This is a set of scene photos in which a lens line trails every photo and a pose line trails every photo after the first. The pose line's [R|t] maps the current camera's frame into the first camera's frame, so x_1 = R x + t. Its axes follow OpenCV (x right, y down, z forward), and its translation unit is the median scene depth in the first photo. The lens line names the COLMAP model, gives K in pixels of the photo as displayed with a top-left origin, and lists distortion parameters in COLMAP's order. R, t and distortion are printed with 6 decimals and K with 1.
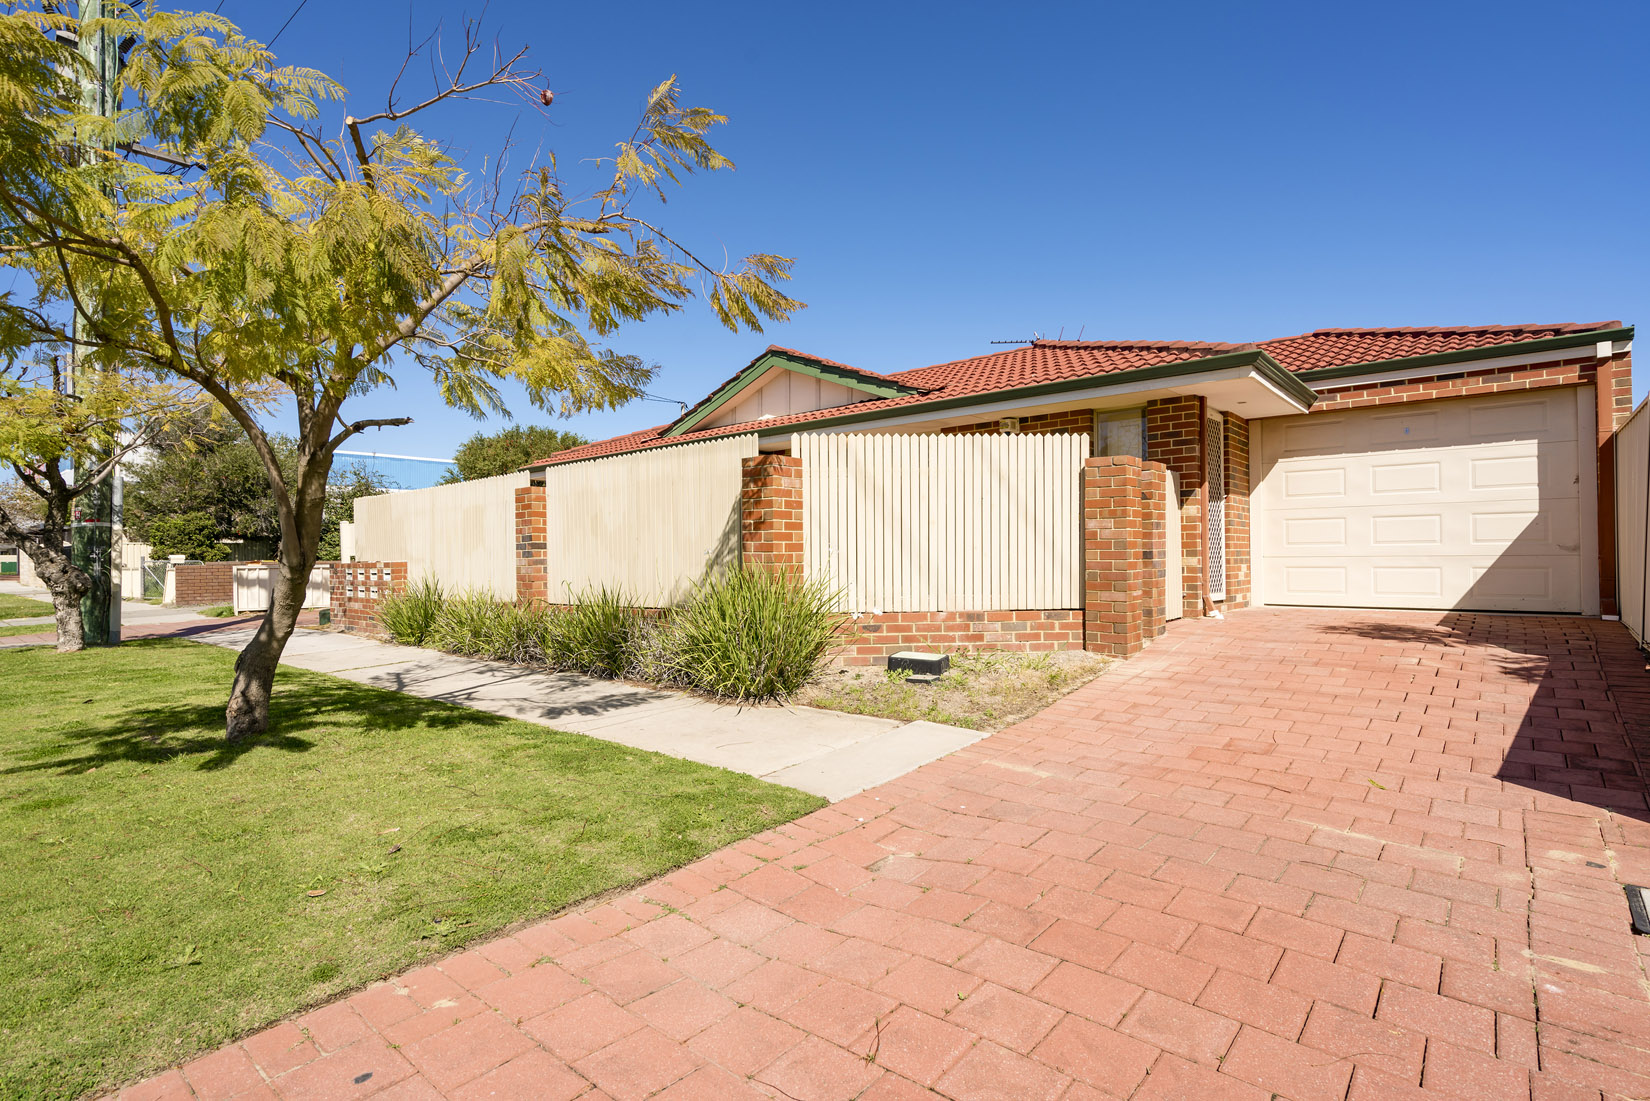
lens RADIAL K [[813.2, 0, 830.2], [0, 813.2, 555.0], [0, 0, 1]] dist [-0.004480, -0.000974]
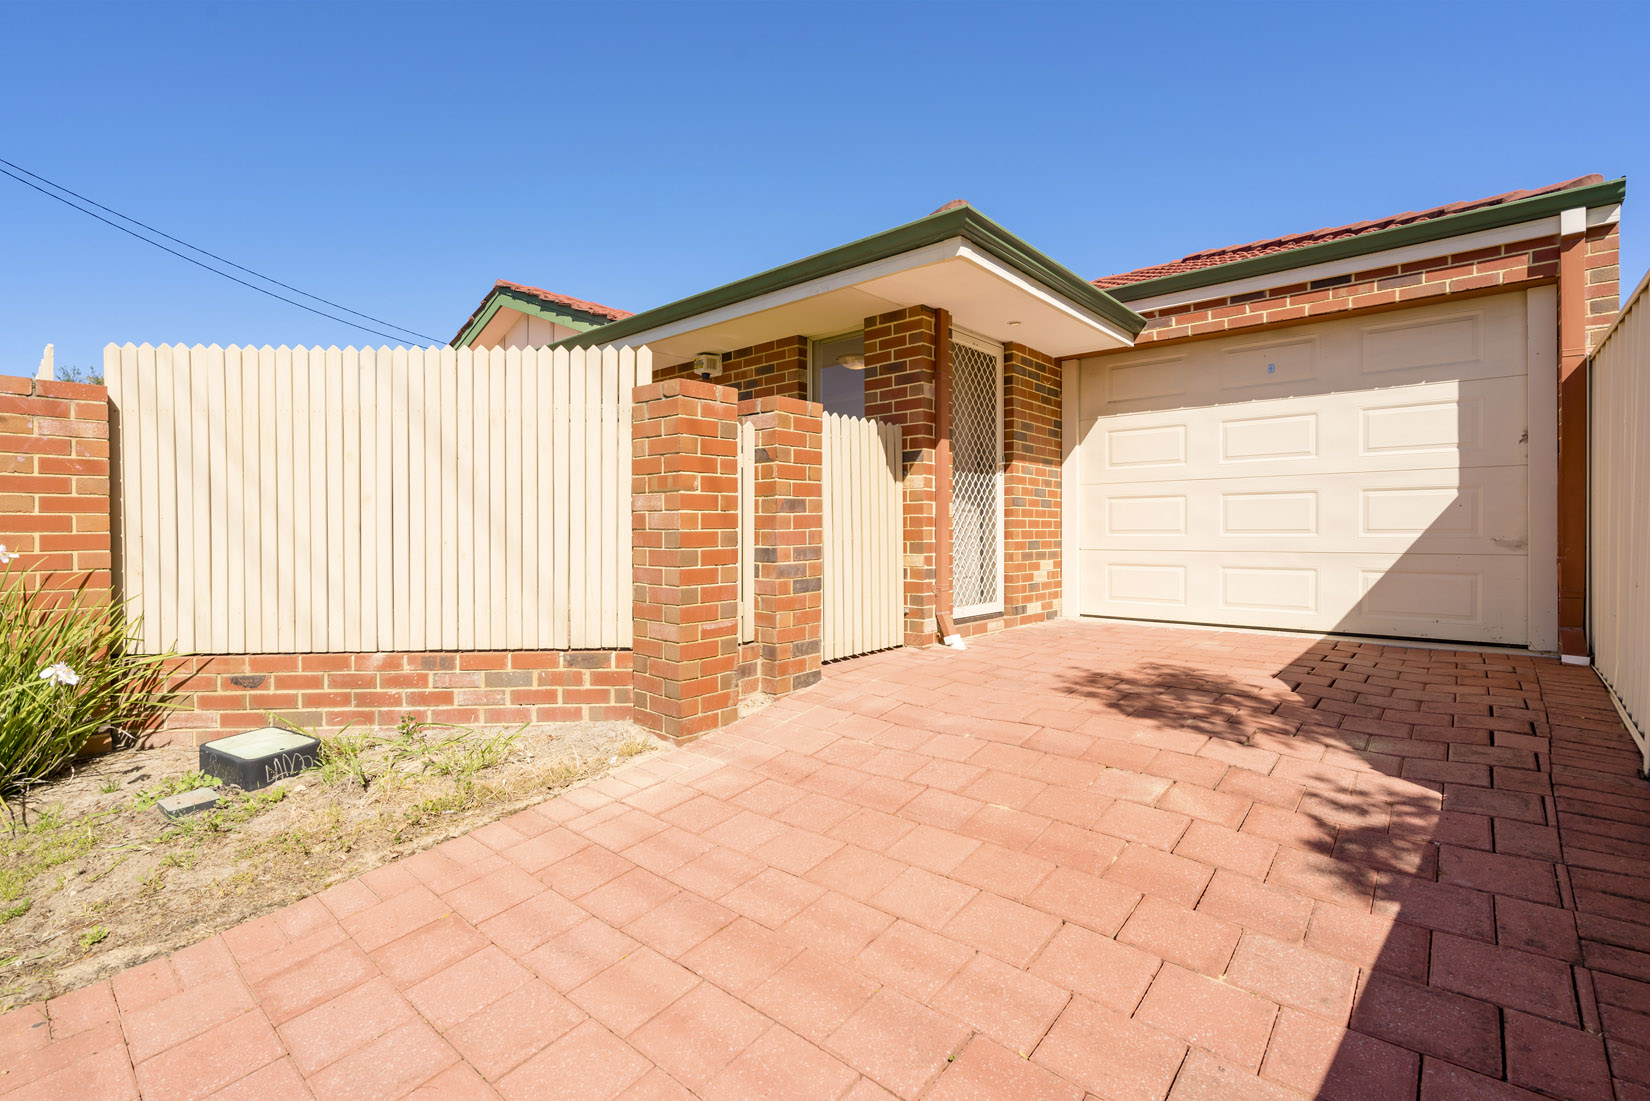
lens RADIAL K [[731.0, 0, 819.2], [0, 731.0, 540.2], [0, 0, 1]] dist [-0.009690, 0.002104]
pose [[0.999408, 0.005828, -0.033896, 0.384454], [-0.005422, 0.999913, 0.012052, -0.015102], [0.033963, -0.011861, 0.999353, 0.406350]]
